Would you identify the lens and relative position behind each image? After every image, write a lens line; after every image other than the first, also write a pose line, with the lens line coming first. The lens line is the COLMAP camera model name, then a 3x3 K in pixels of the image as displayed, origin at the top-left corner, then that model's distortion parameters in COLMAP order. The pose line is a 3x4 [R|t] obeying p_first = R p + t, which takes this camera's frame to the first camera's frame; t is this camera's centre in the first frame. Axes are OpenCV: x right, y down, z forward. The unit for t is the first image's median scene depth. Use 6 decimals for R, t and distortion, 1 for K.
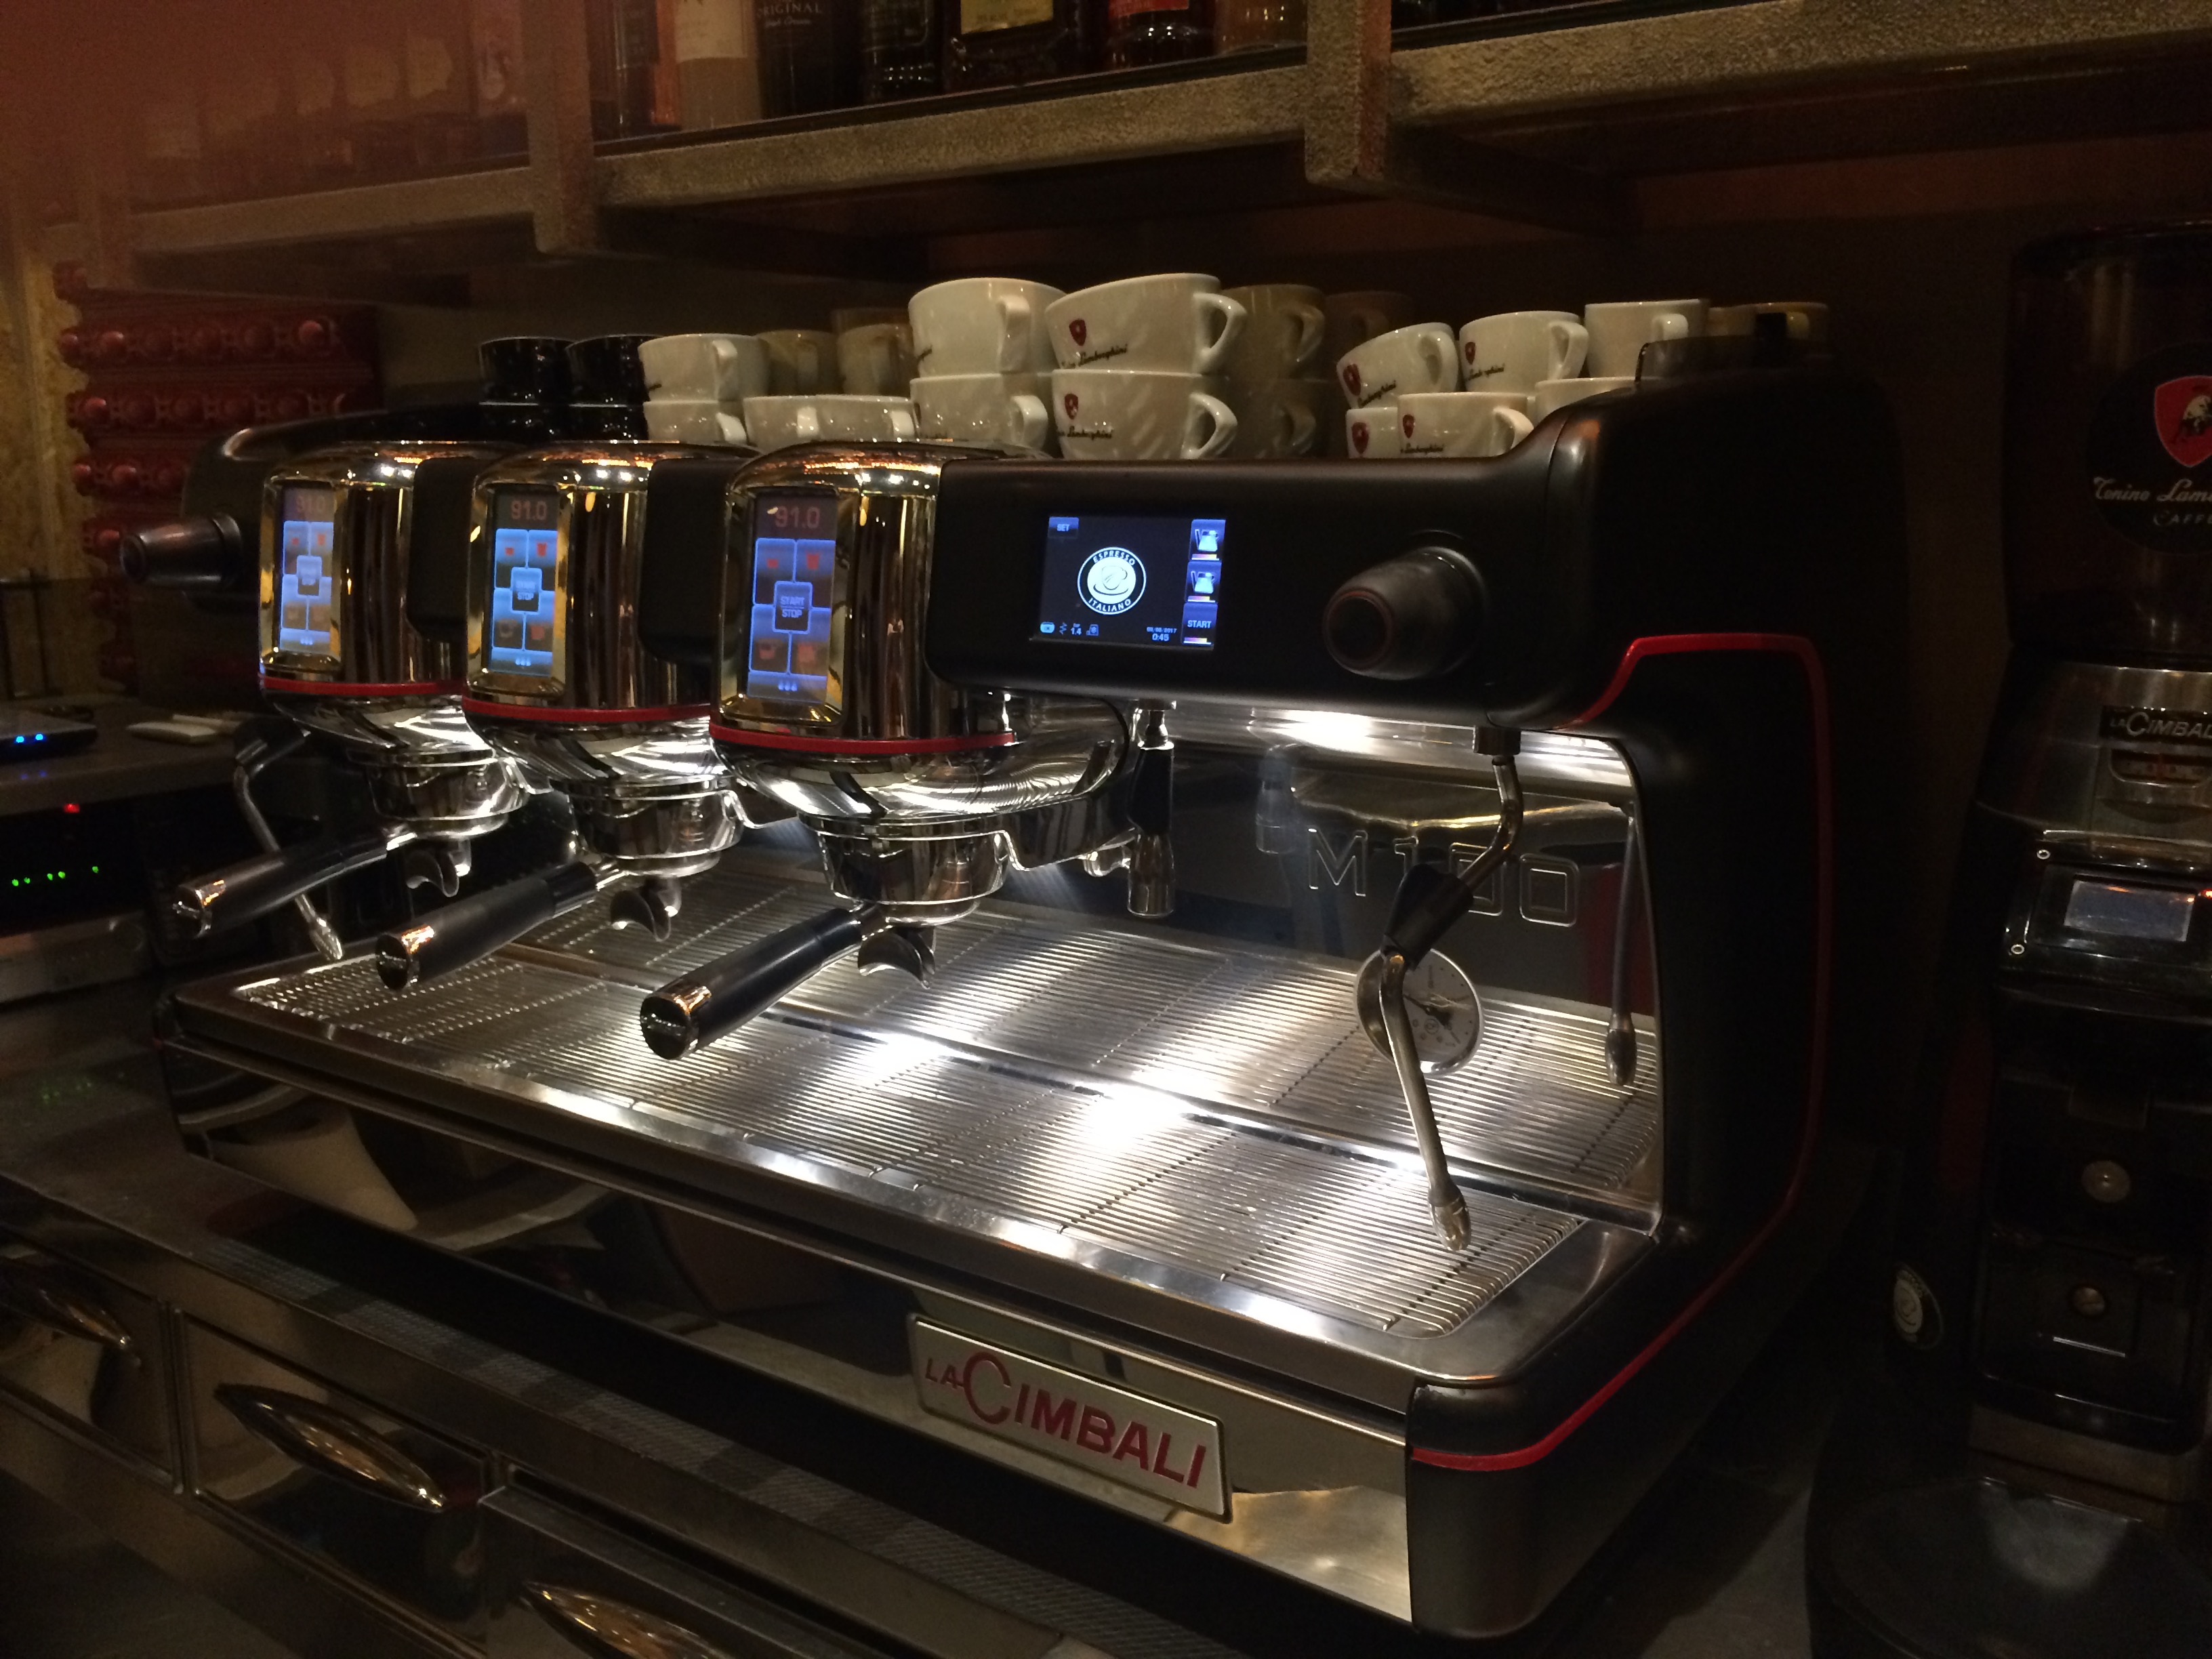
lens RADIAL K [[1897.4, 0, 1106.0], [0, 1897.4, 829.5], [0, 0, 1]] dist [0.076902, -0.111803]
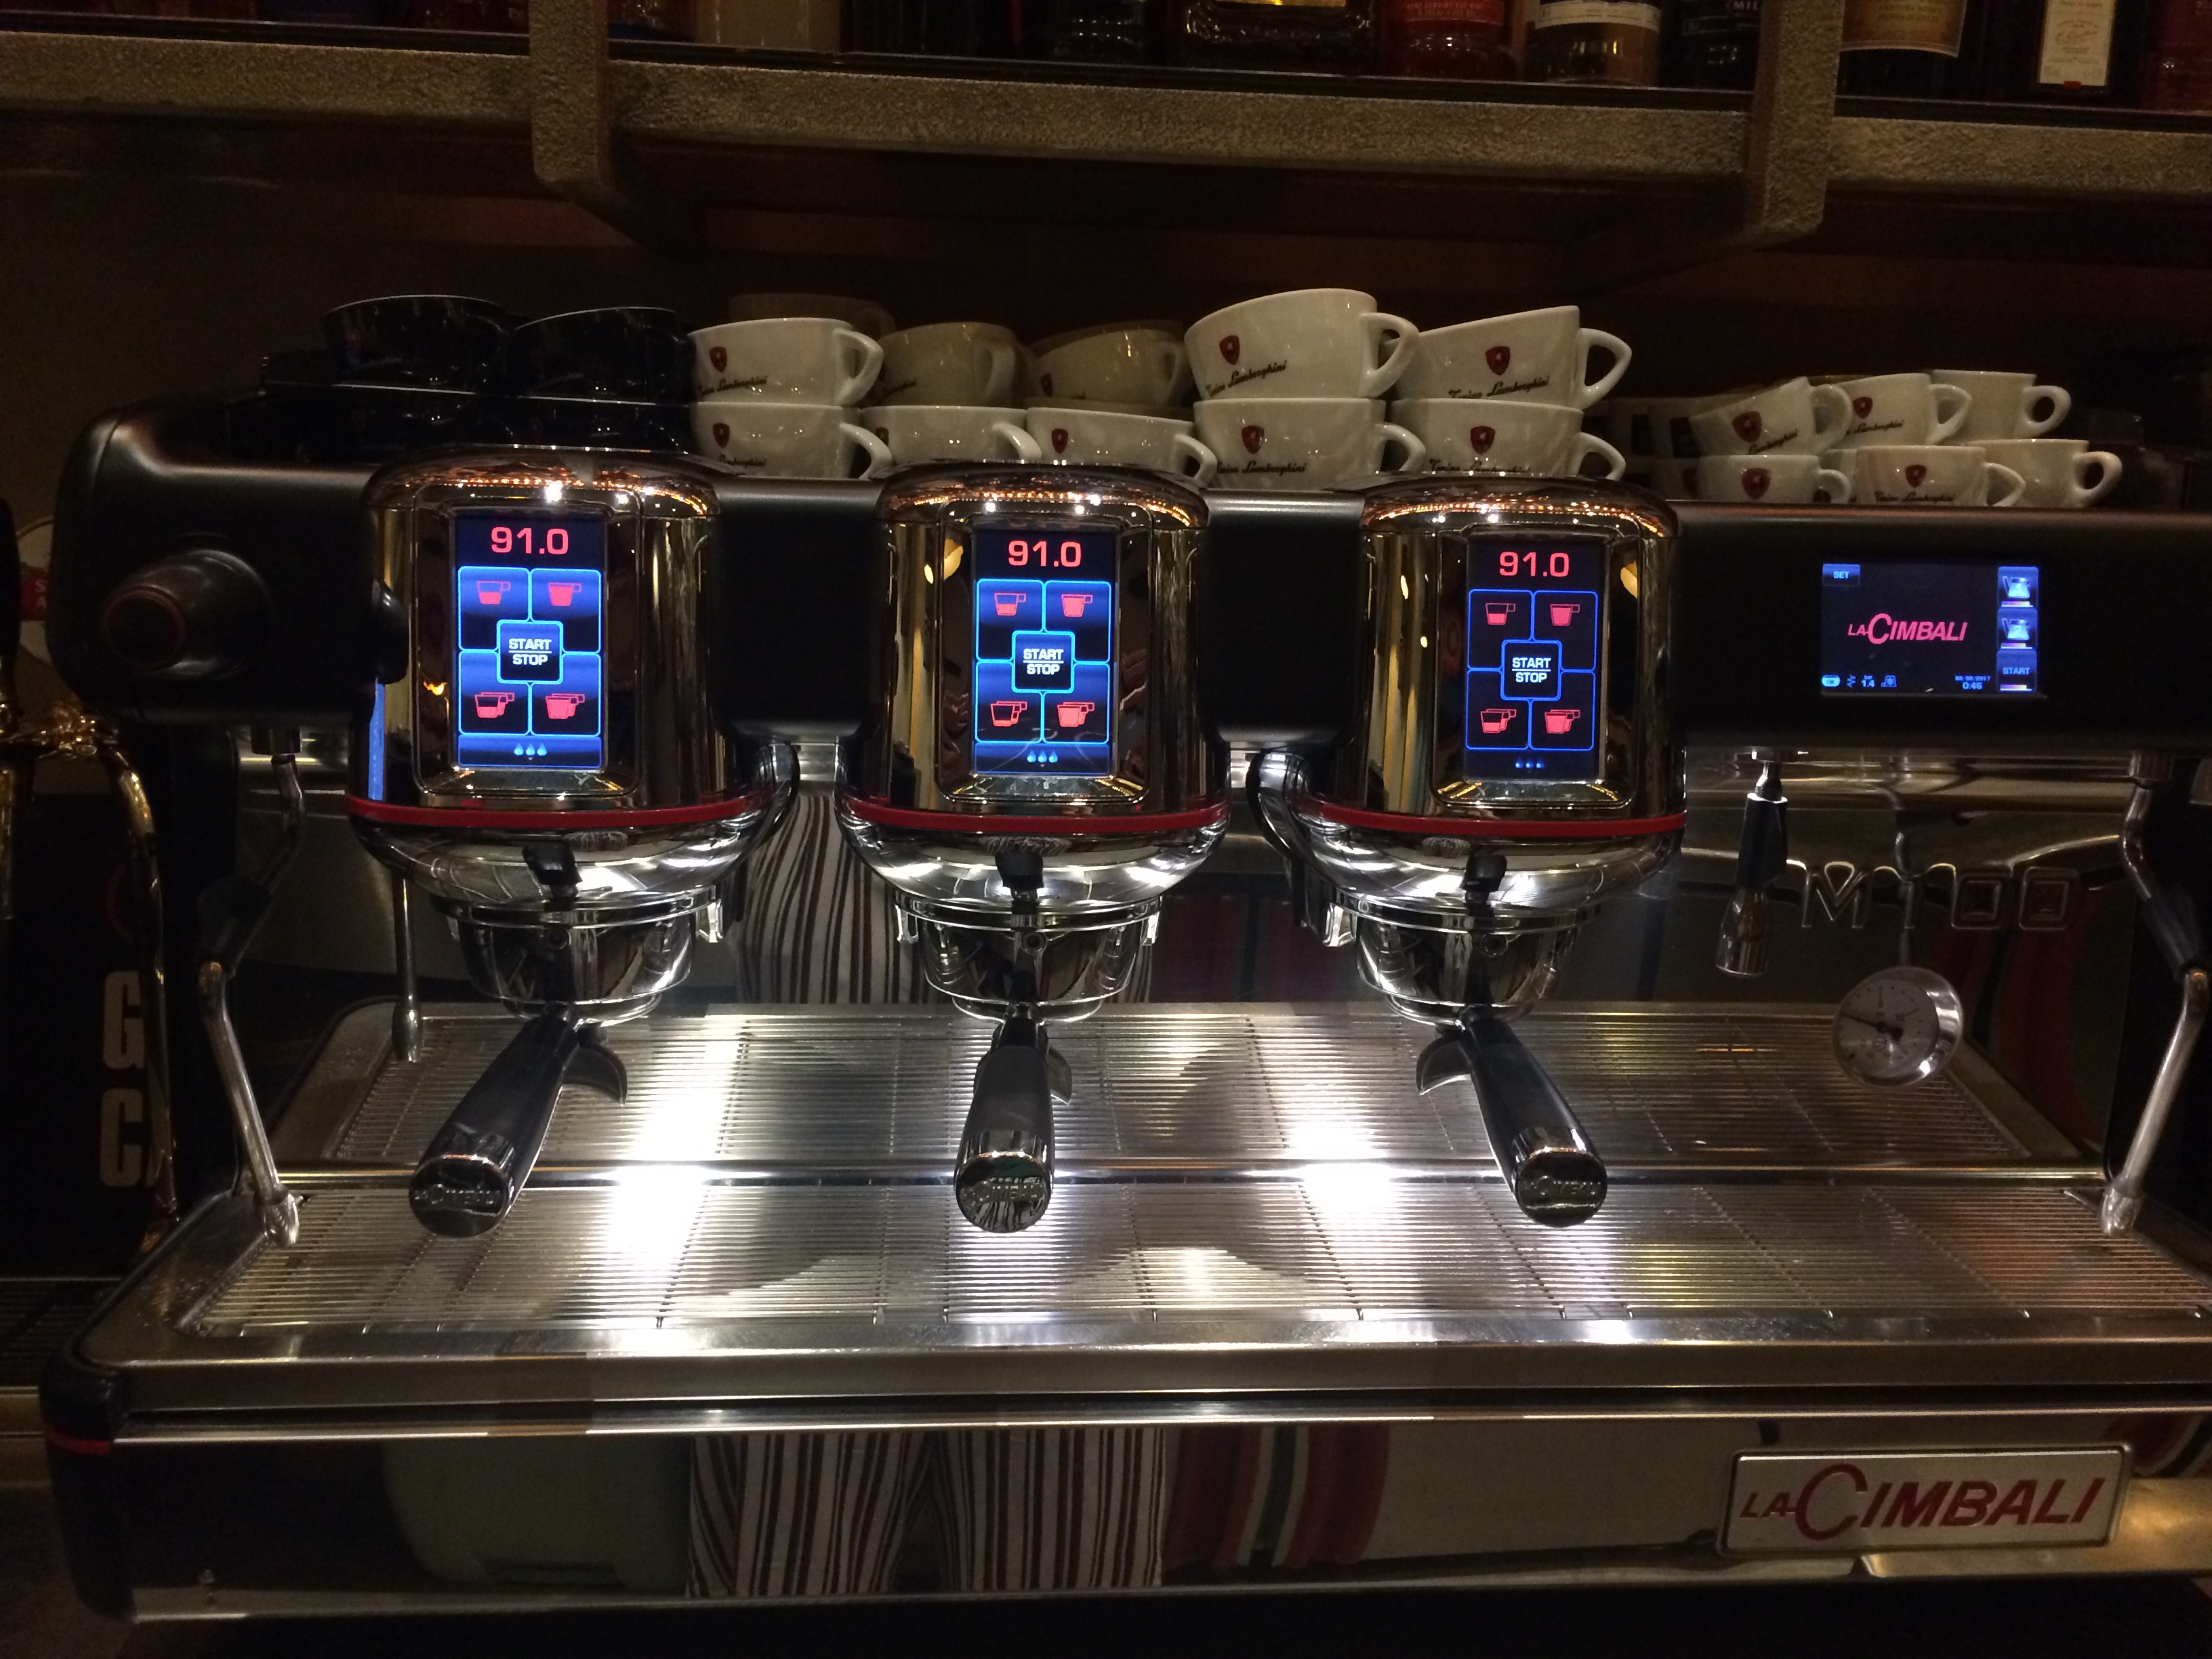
lens RADIAL K [[1897.4, 0, 1106.0], [0, 1897.4, 829.5], [0, 0, 1]] dist [0.076902, -0.111803]
pose [[0.764111, -0.089824, 0.638800, -0.855762], [0.096725, 0.995017, 0.024214, -0.084819], [-0.637792, 0.043286, 0.768991, 0.470403]]
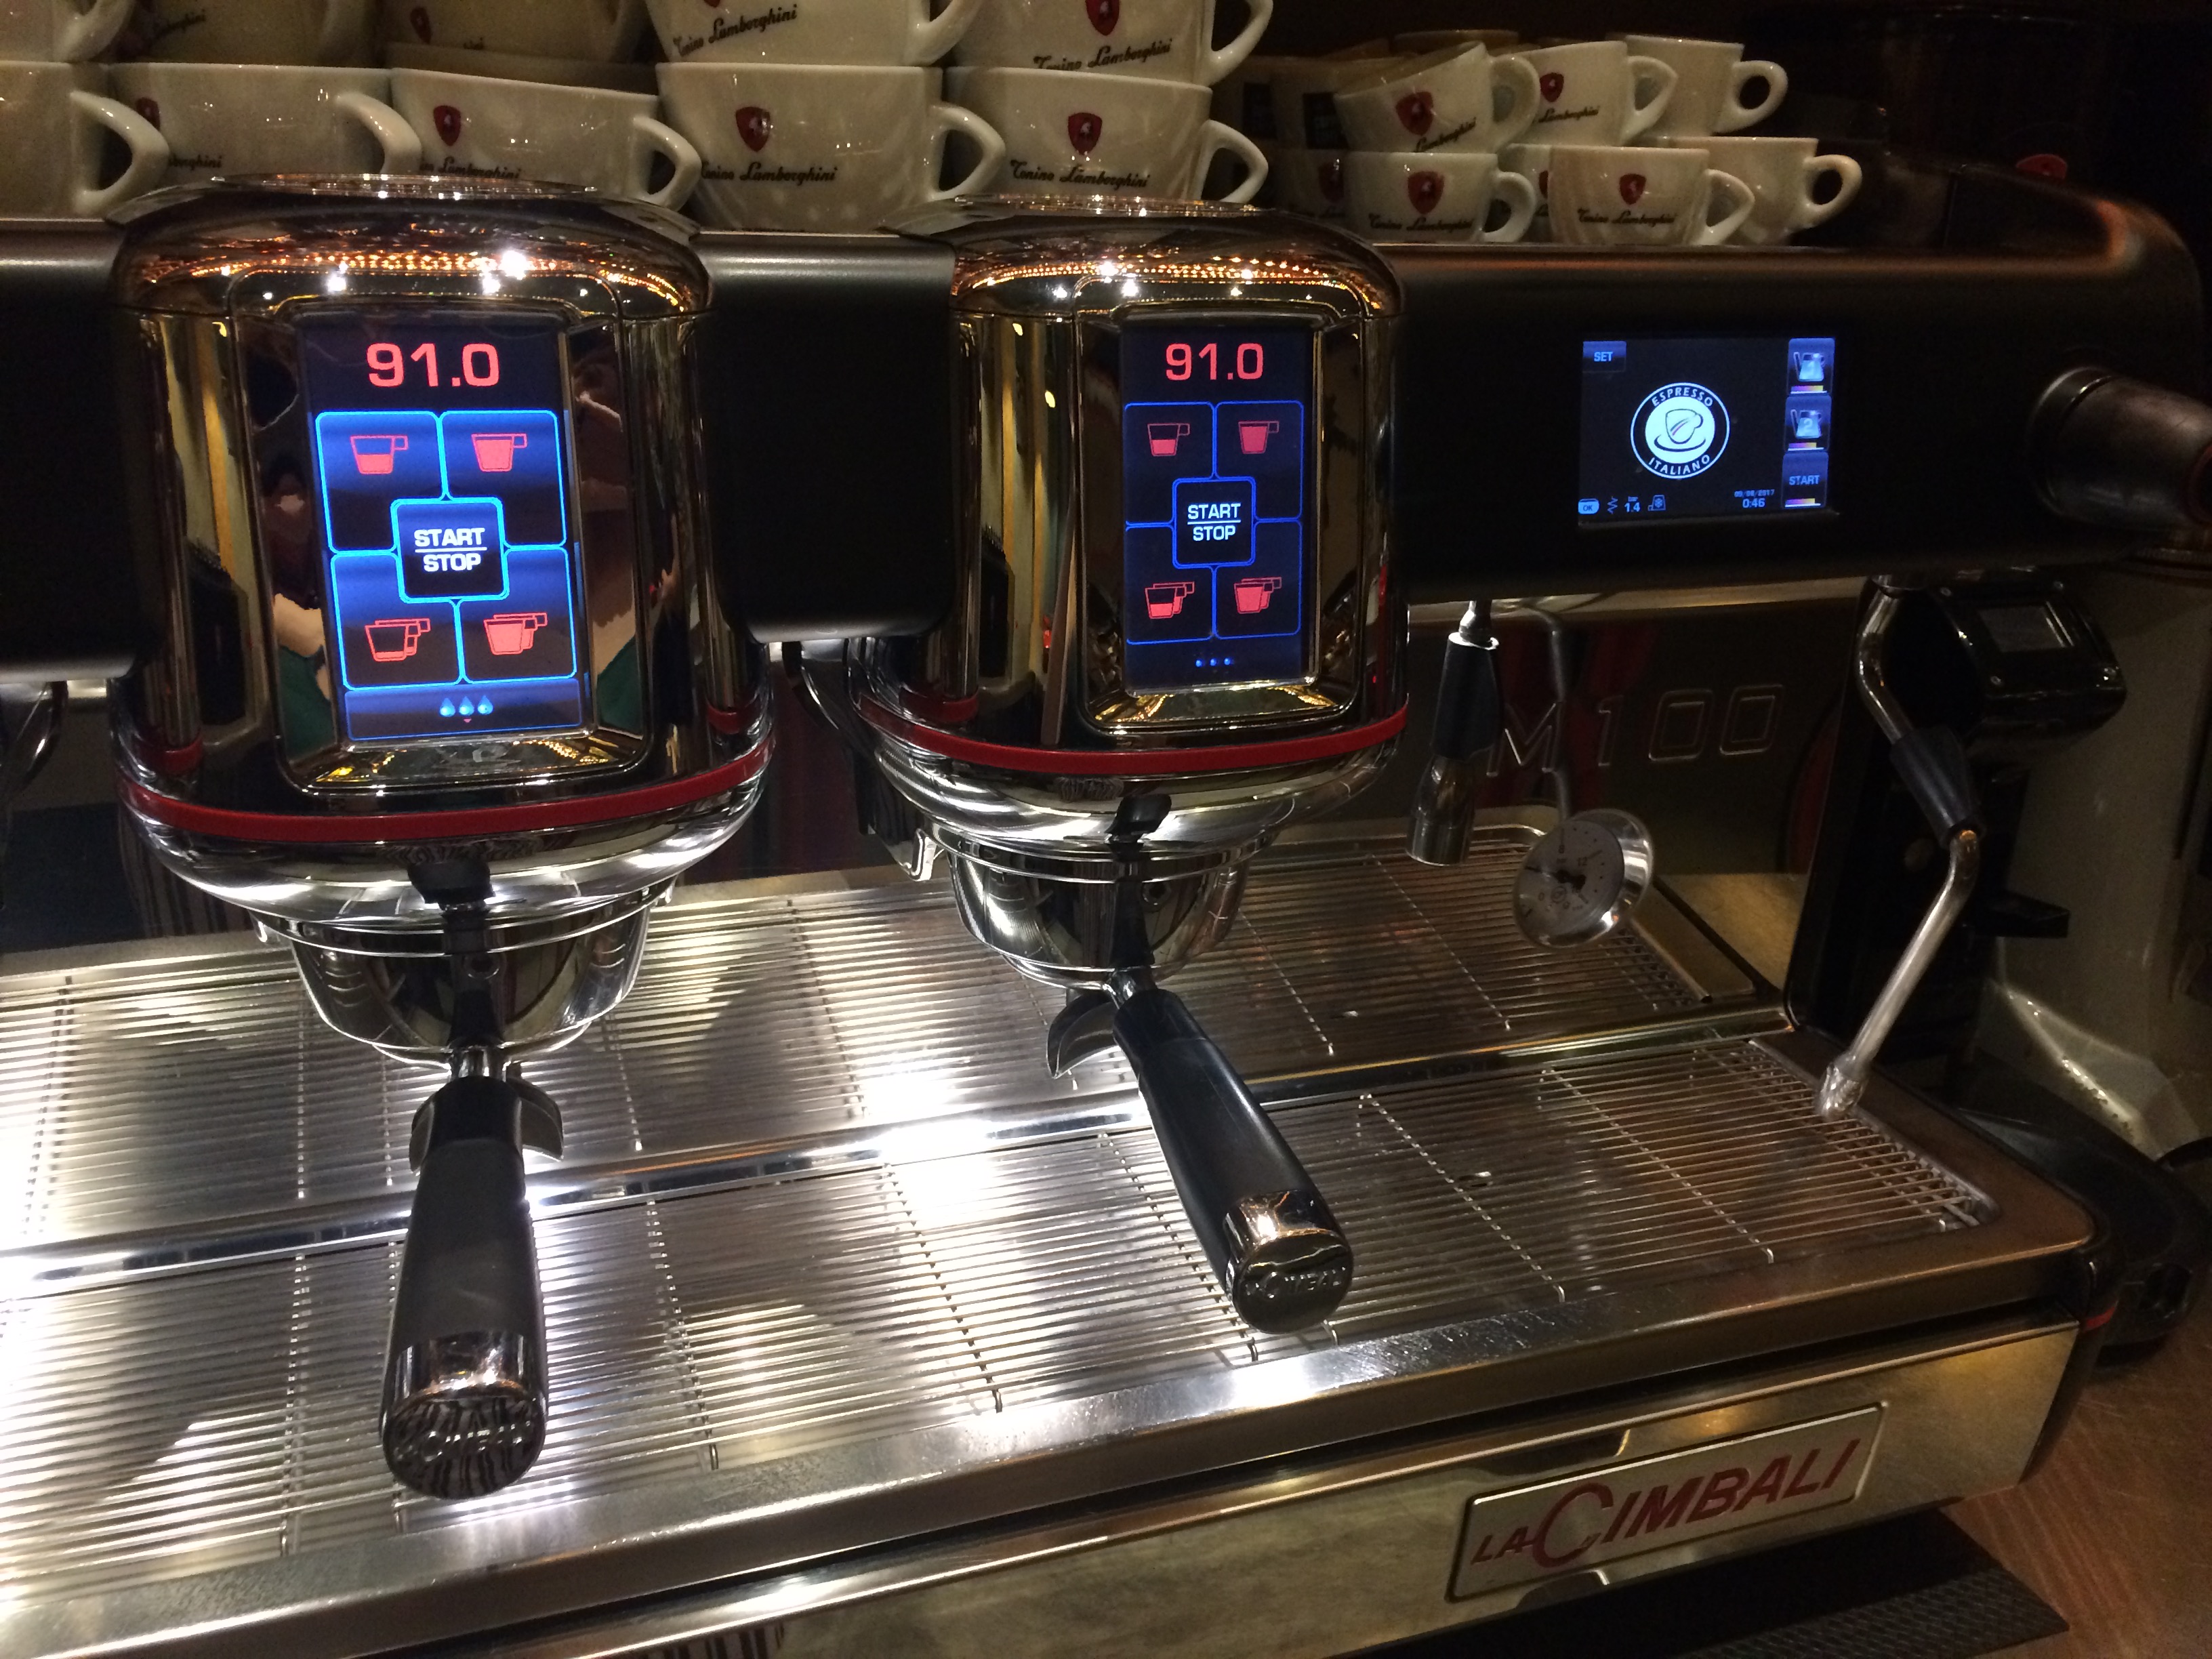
lens RADIAL K [[1907.9, 0, 1106.0], [0, 1907.9, 829.5], [0, 0, 1]] dist [0.068747, -0.101170]
pose [[0.561600, -0.265630, 0.783611, -0.657364], [0.122224, 0.963309, 0.238949, -0.169002], [-0.818332, -0.038418, 0.573461, 0.691381]]
